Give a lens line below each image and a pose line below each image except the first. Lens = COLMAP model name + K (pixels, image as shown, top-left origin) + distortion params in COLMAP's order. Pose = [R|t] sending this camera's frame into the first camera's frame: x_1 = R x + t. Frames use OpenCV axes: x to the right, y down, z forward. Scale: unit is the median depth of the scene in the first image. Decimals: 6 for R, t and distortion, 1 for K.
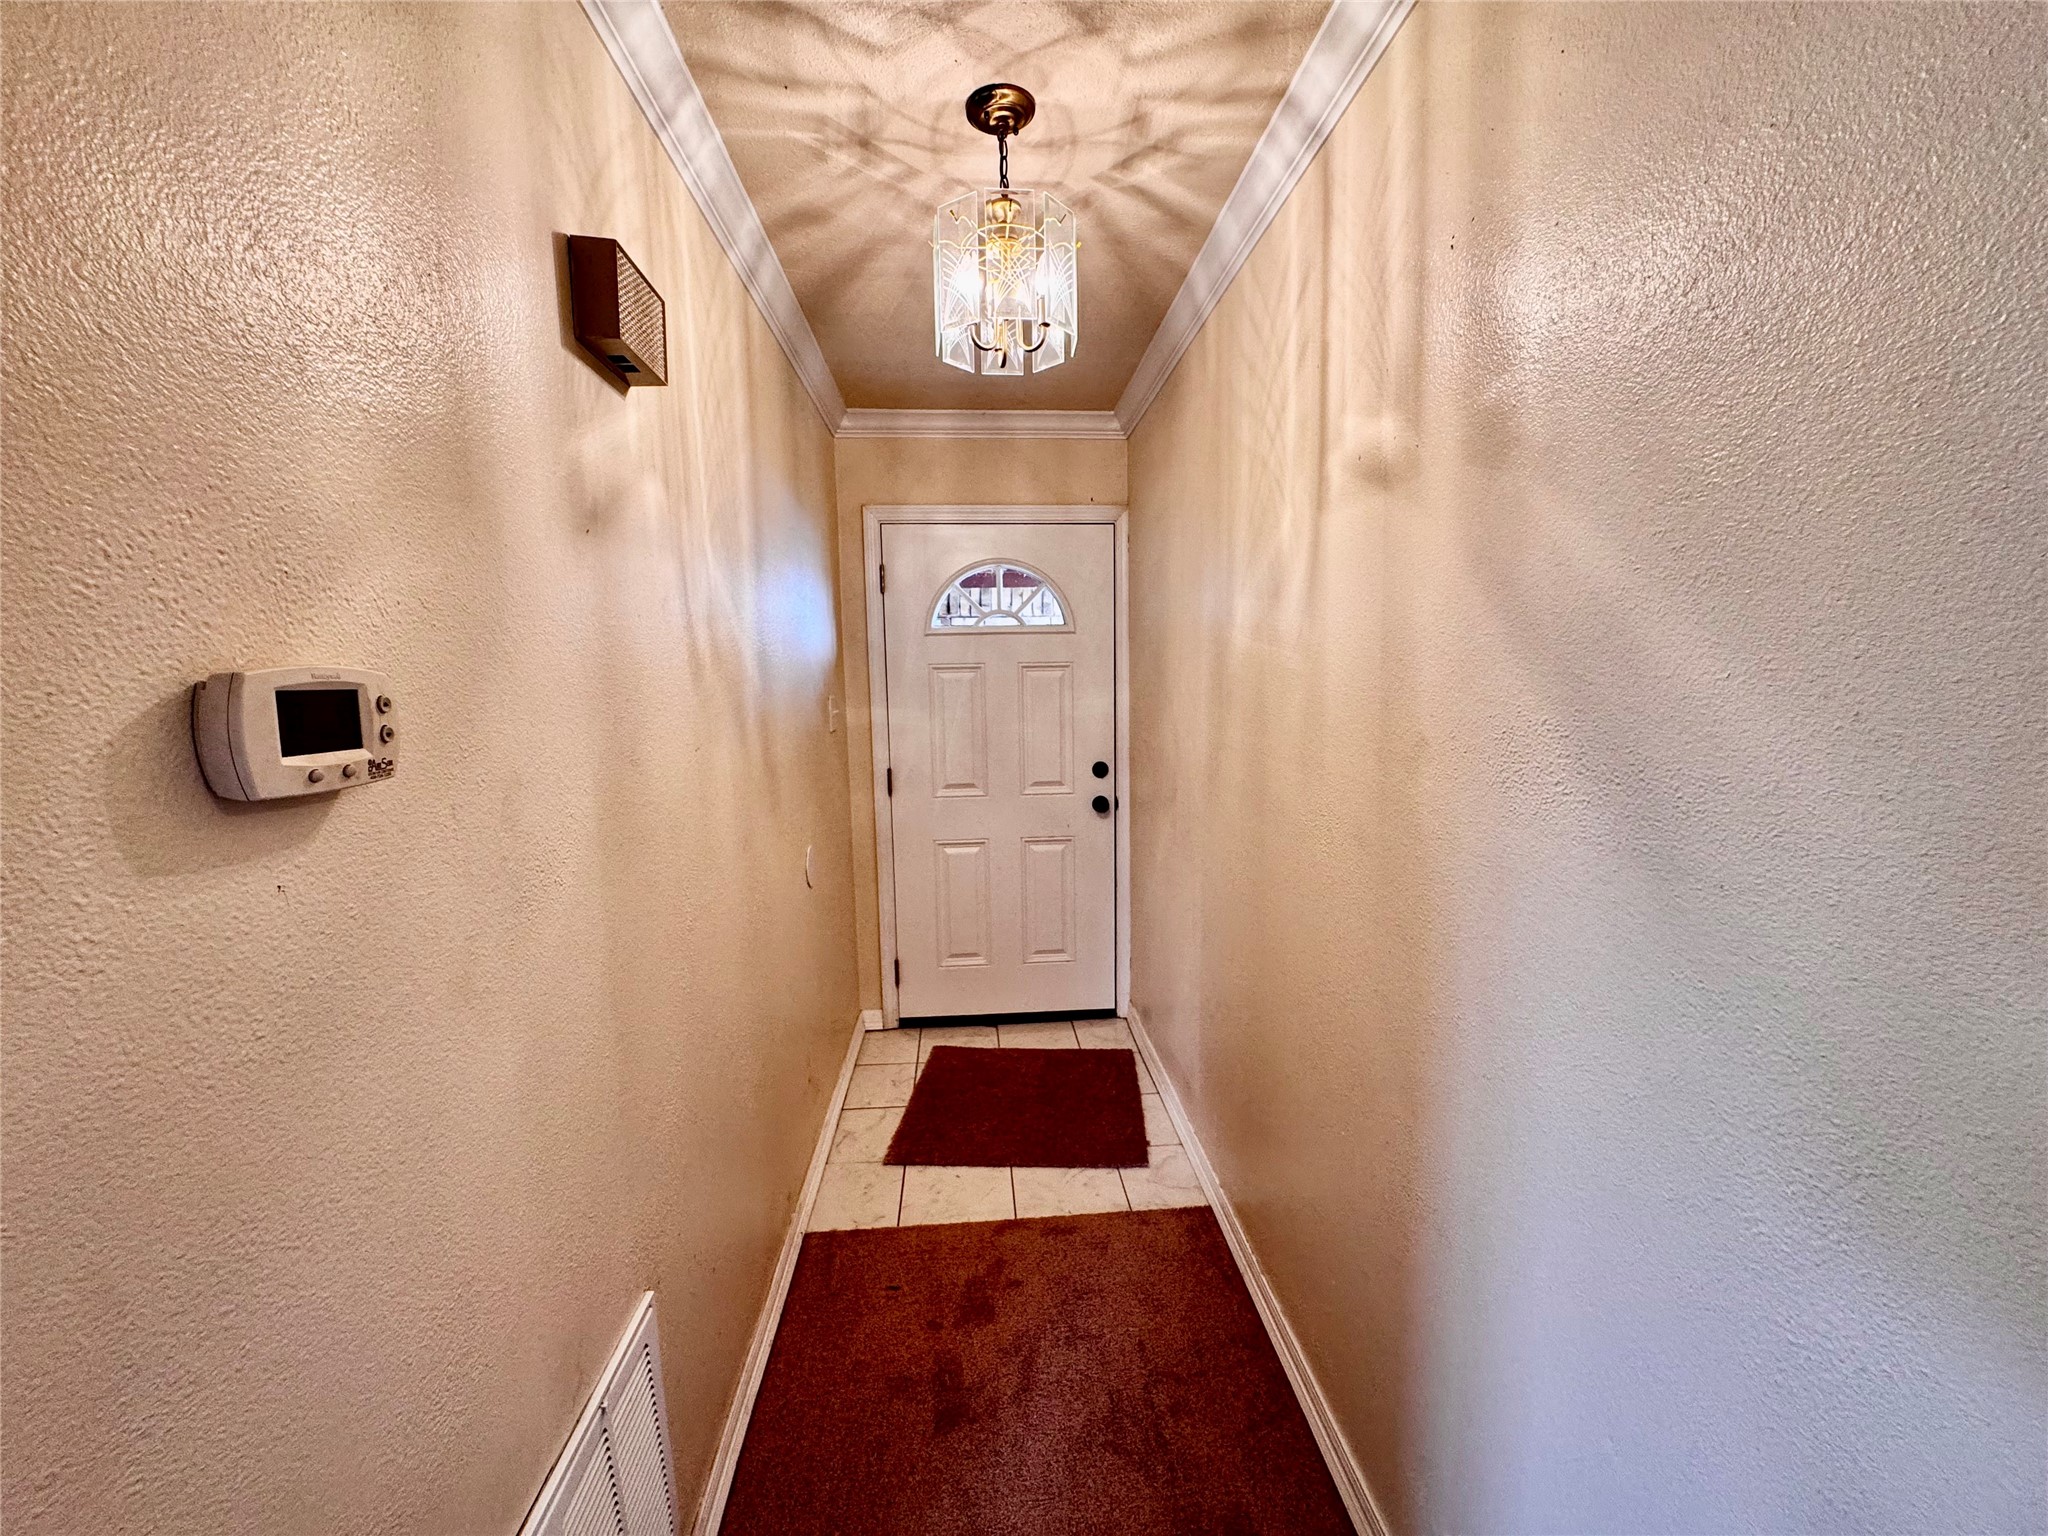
lens RADIAL K [[817.2, 0, 1028.6], [0, 817.2, 767.8], [0, 0, 1]] dist [-0.002700, 0.000559]
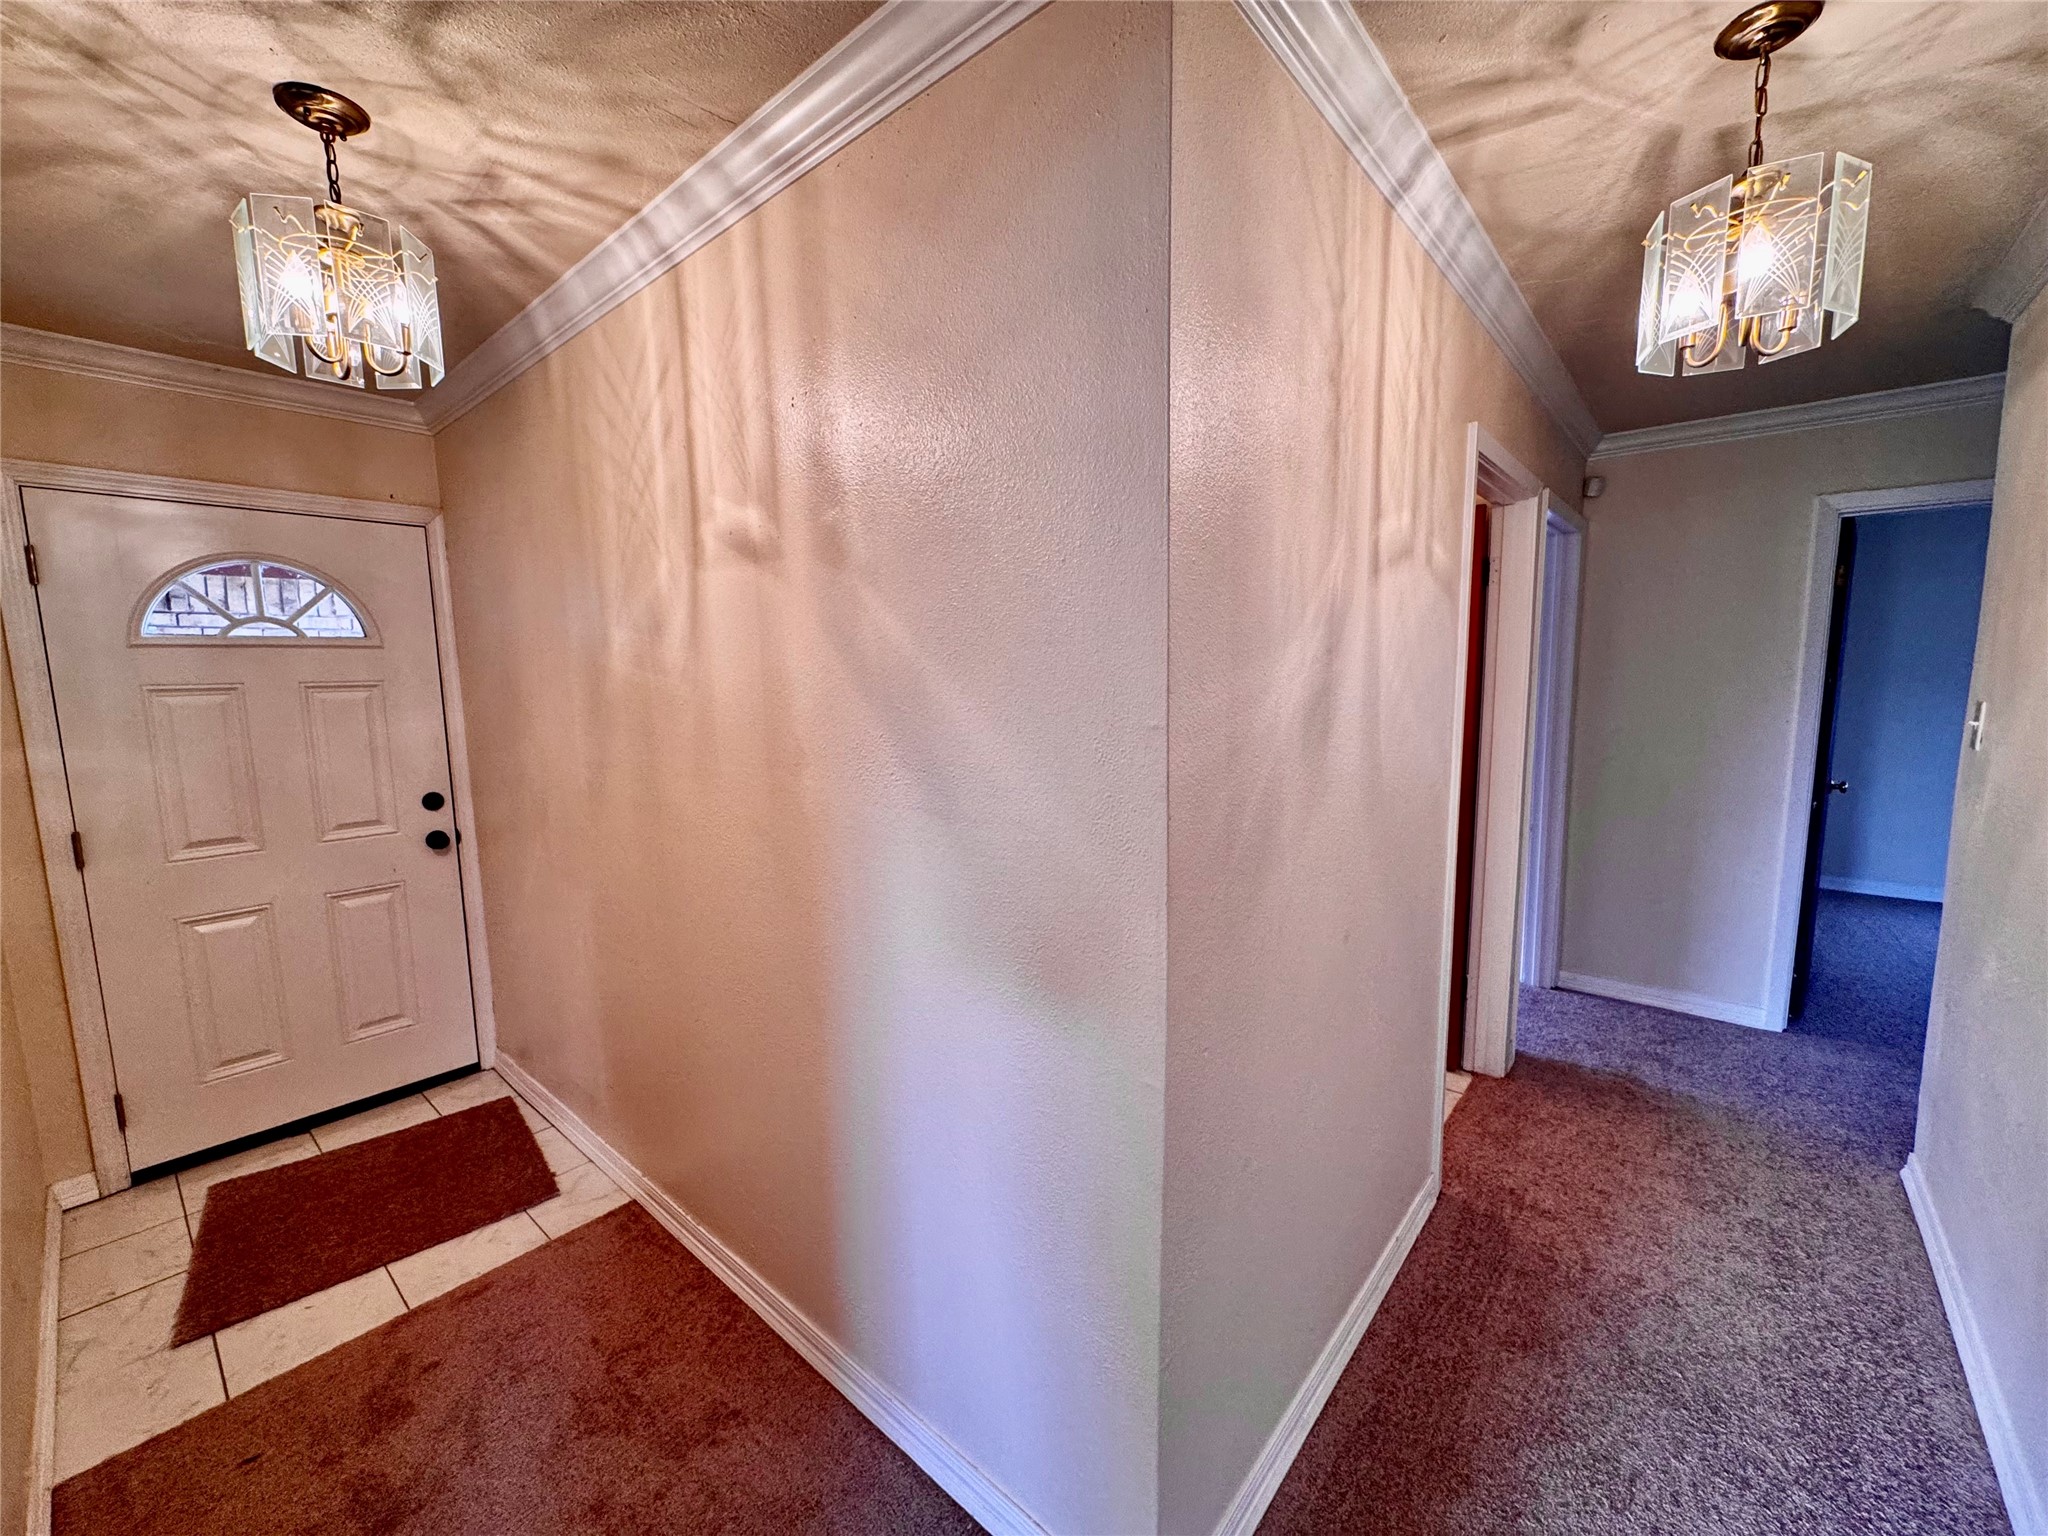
lens RADIAL K [[817.2, 0, 1024.1], [0, 817.2, 769.8], [0, 0, 1]] dist [-0.002700, 0.000559]
pose [[0.707995, -0.082857, 0.701340, -0.138036], [0.085526, 0.995844, 0.031313, -0.008628], [-0.701019, 0.037814, 0.712139, -0.152598]]
